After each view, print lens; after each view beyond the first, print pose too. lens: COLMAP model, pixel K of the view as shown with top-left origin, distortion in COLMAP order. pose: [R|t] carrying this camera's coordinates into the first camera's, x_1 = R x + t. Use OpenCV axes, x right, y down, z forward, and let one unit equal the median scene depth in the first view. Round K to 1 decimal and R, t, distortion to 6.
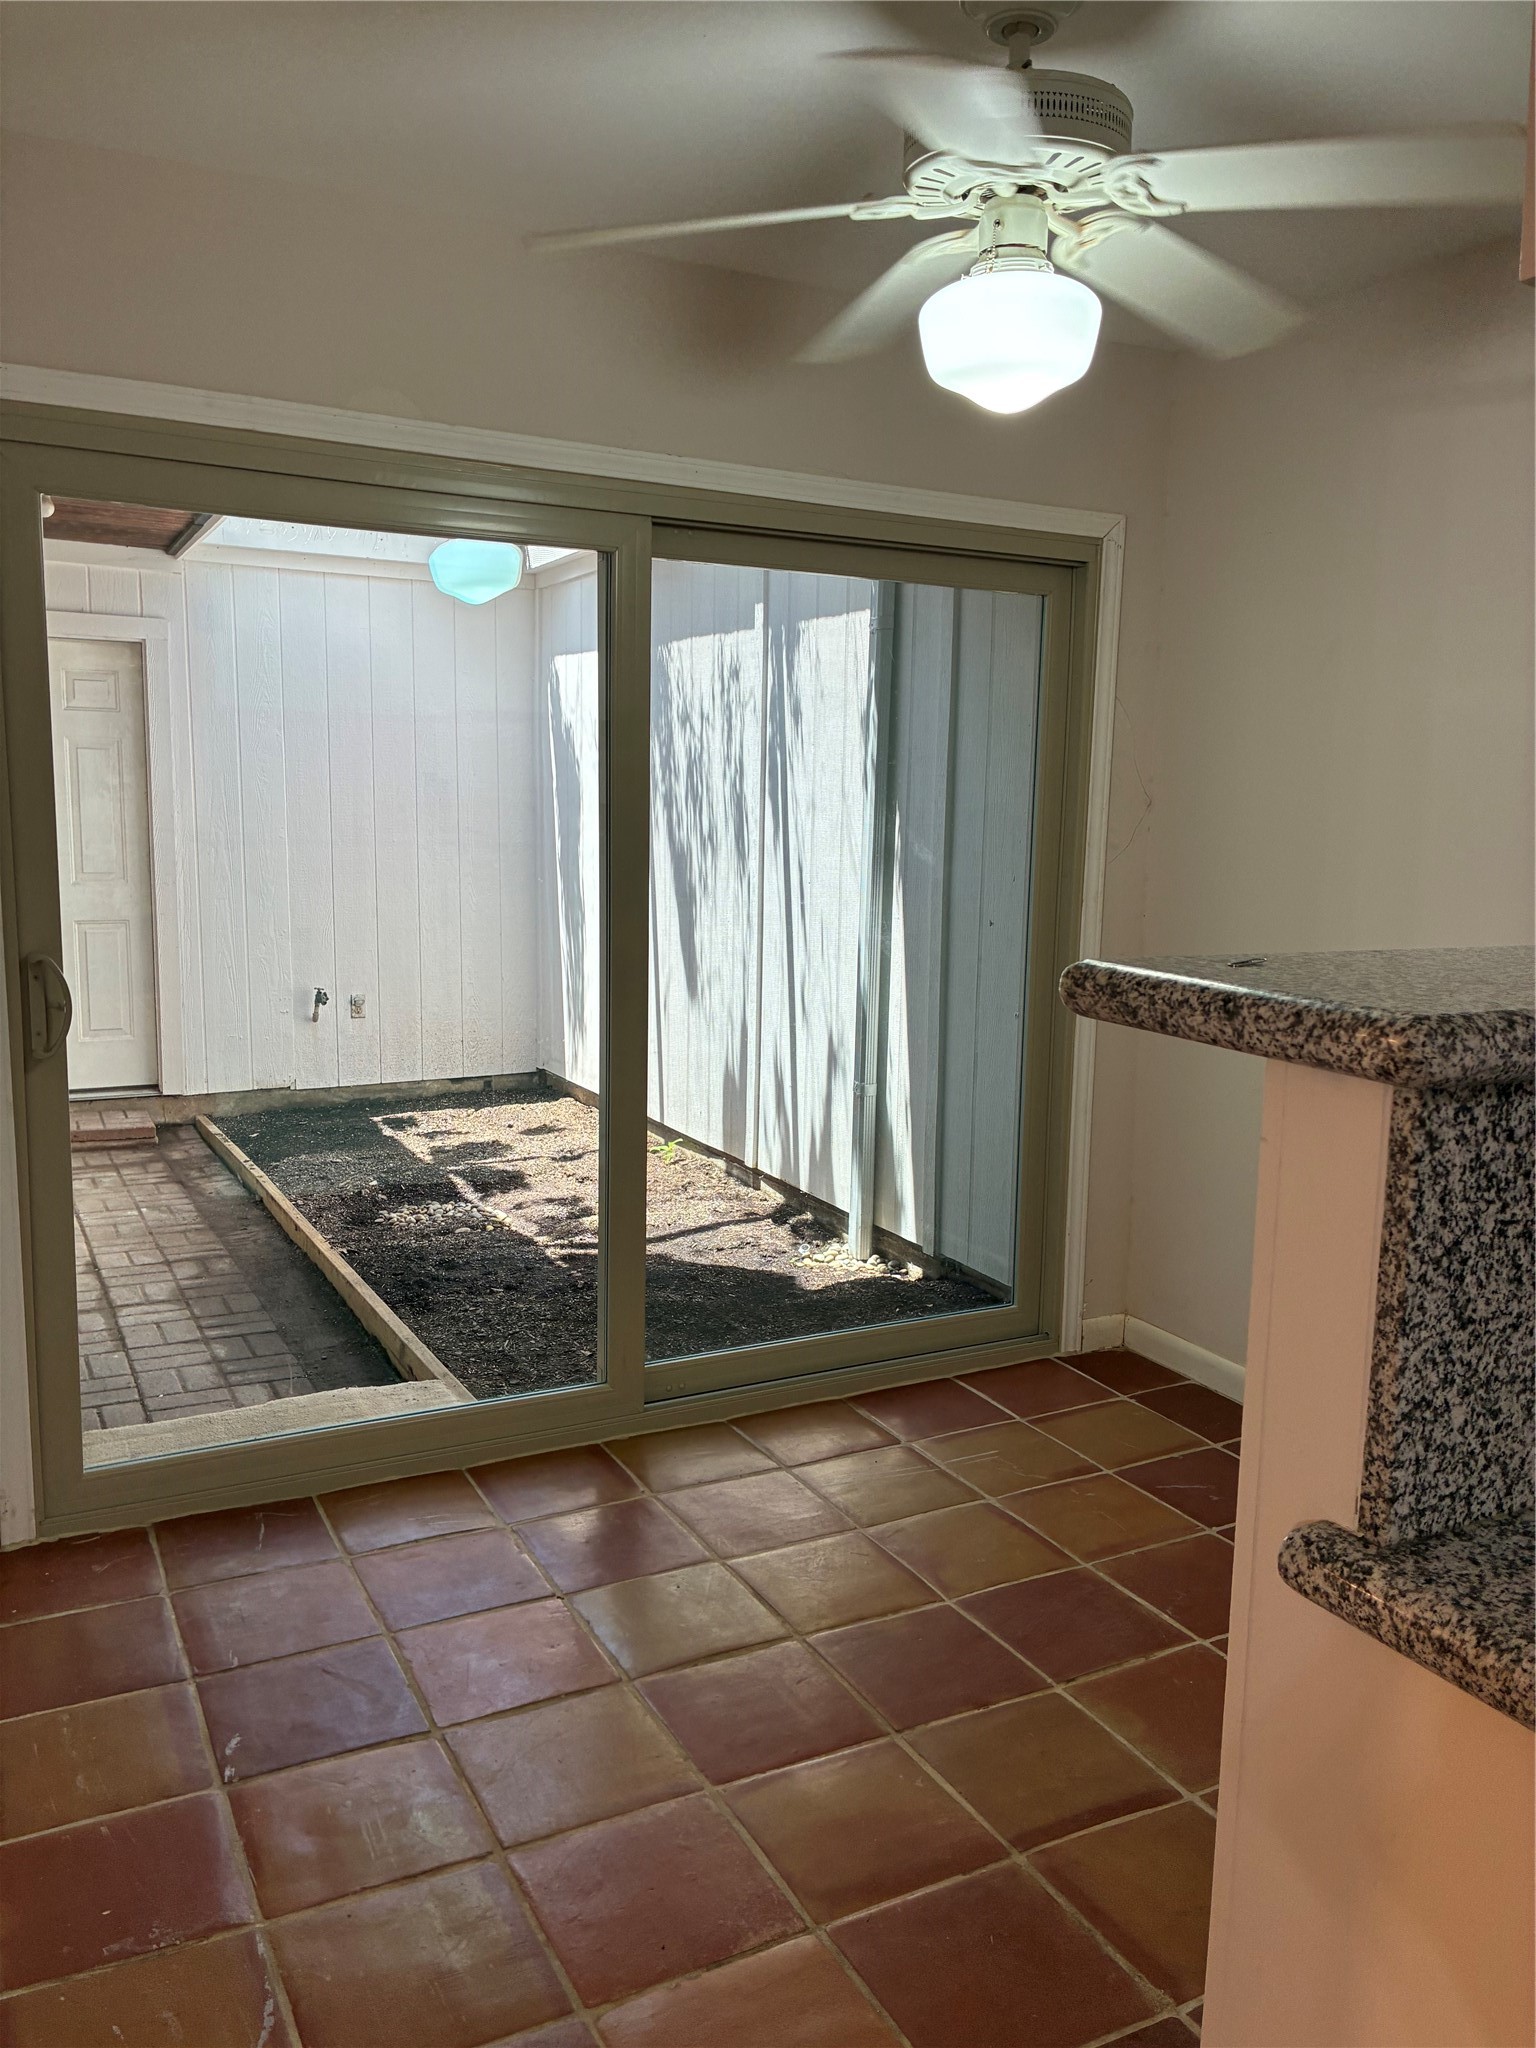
lens RADIAL K [[1555.0, 0, 774.7], [0, 1555.0, 1030.7], [0, 0, 1]] dist [0.041553, -0.058653]
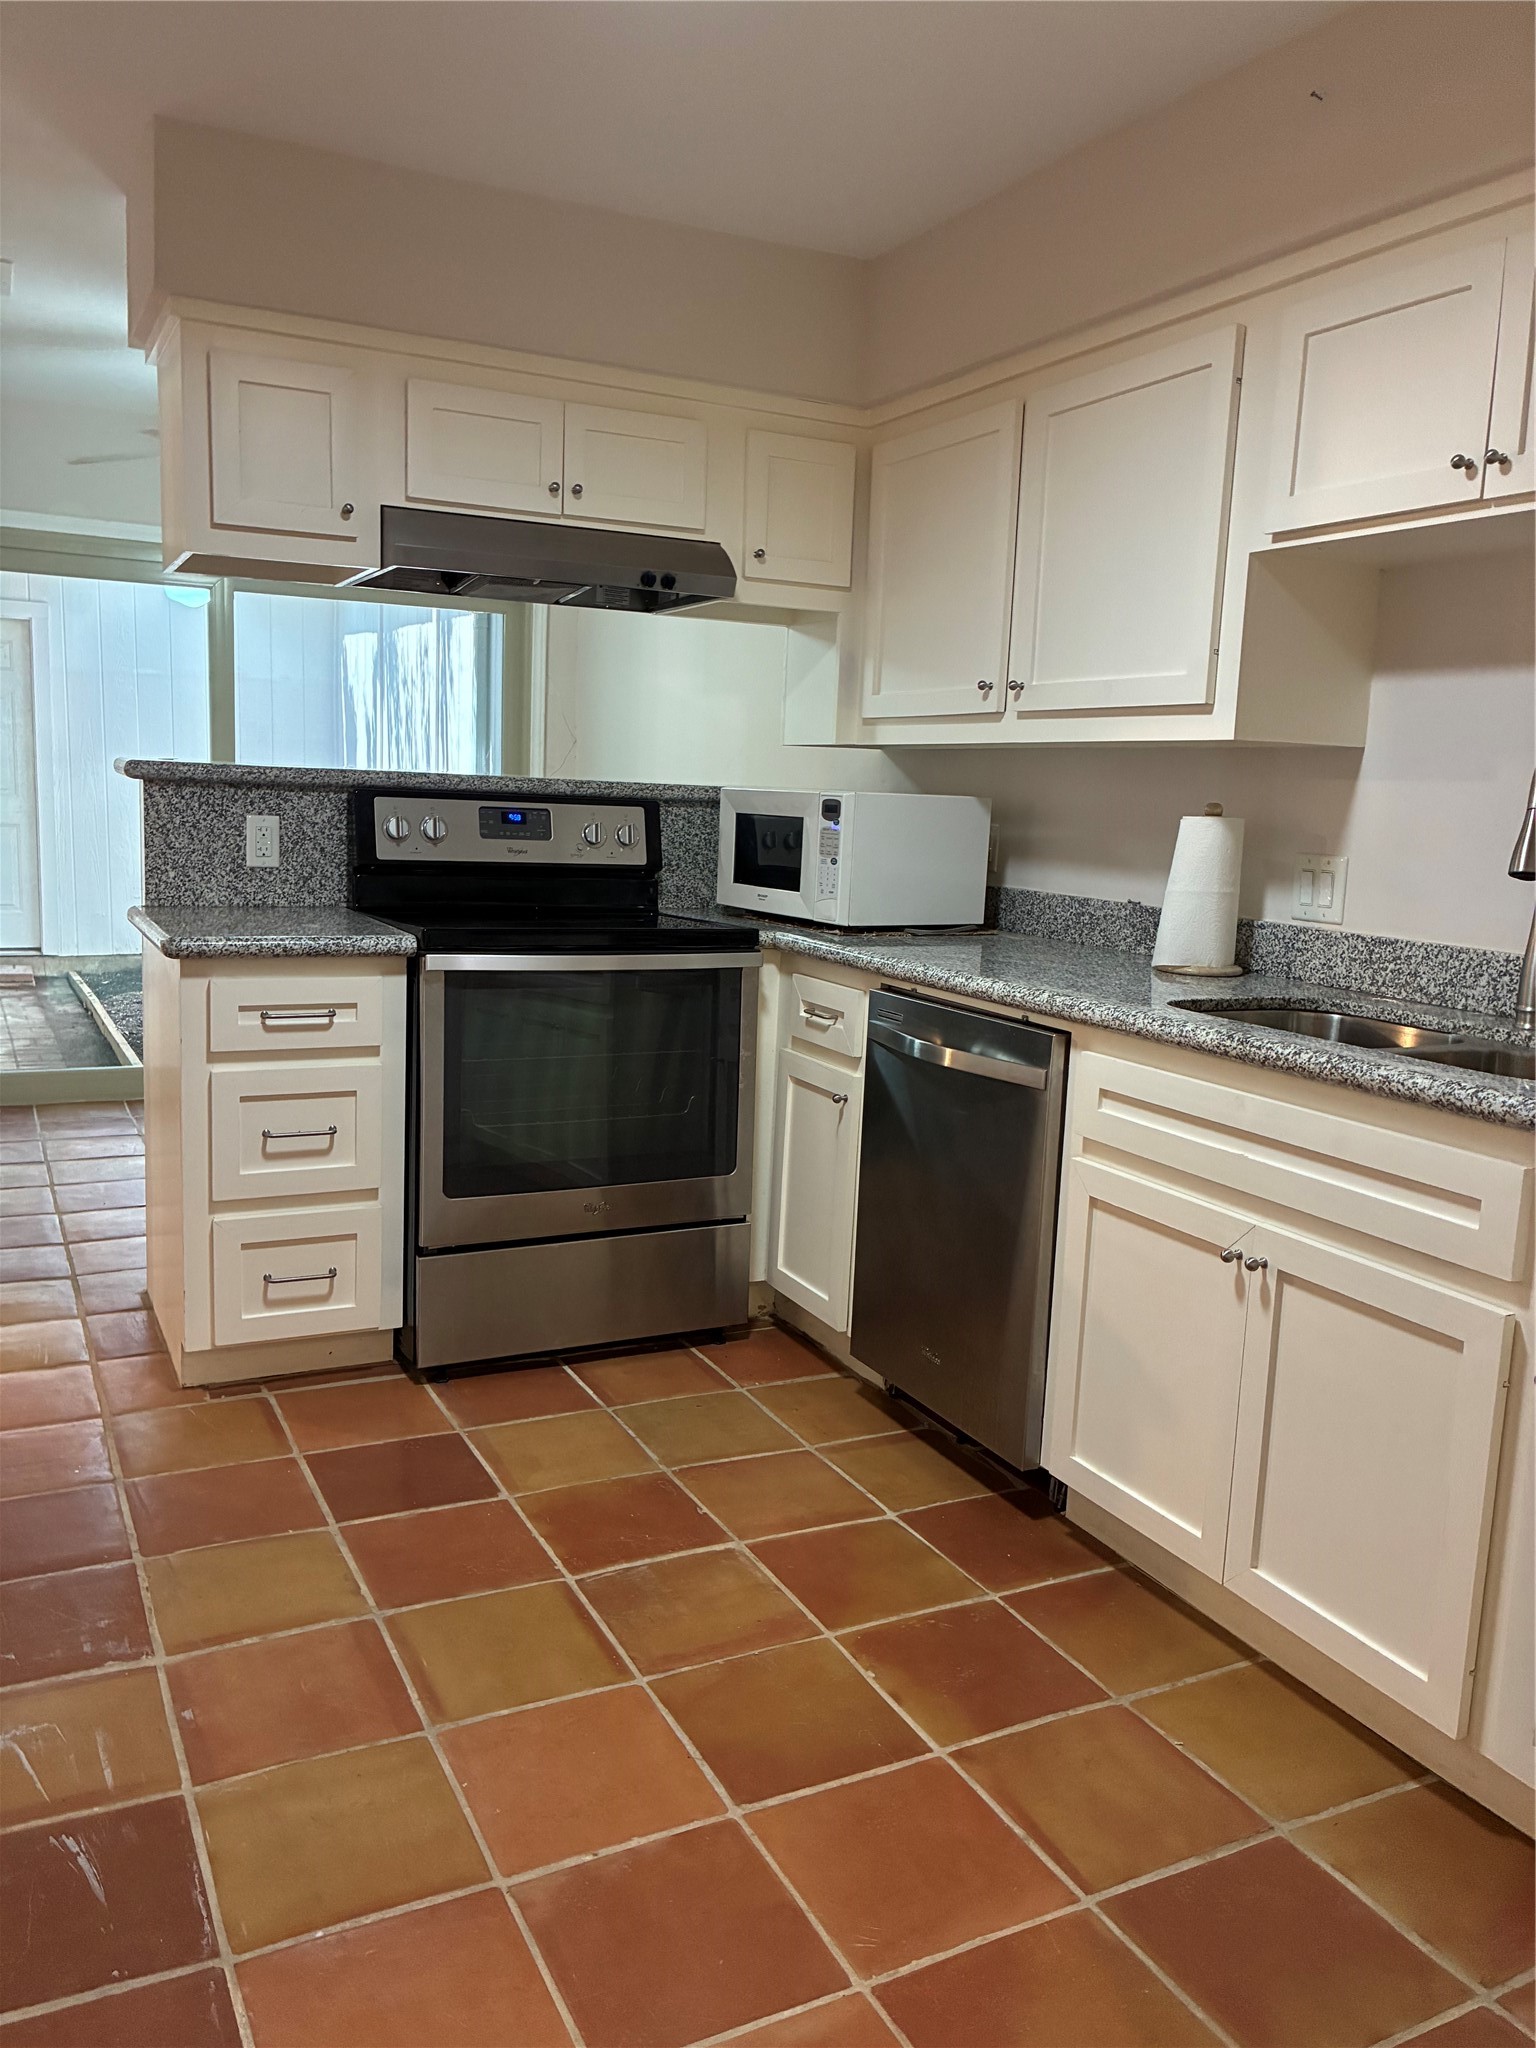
lens RADIAL K [[1555.0, 0, 761.8], [0, 1555.0, 1026.1], [0, 0, 1]] dist [0.041553, -0.058653]
pose [[0.999775, 0.018880, -0.009632, 0.261966], [-0.018708, 0.999670, 0.017623, 0.071897], [0.009962, -0.017439, 0.999798, -0.375089]]
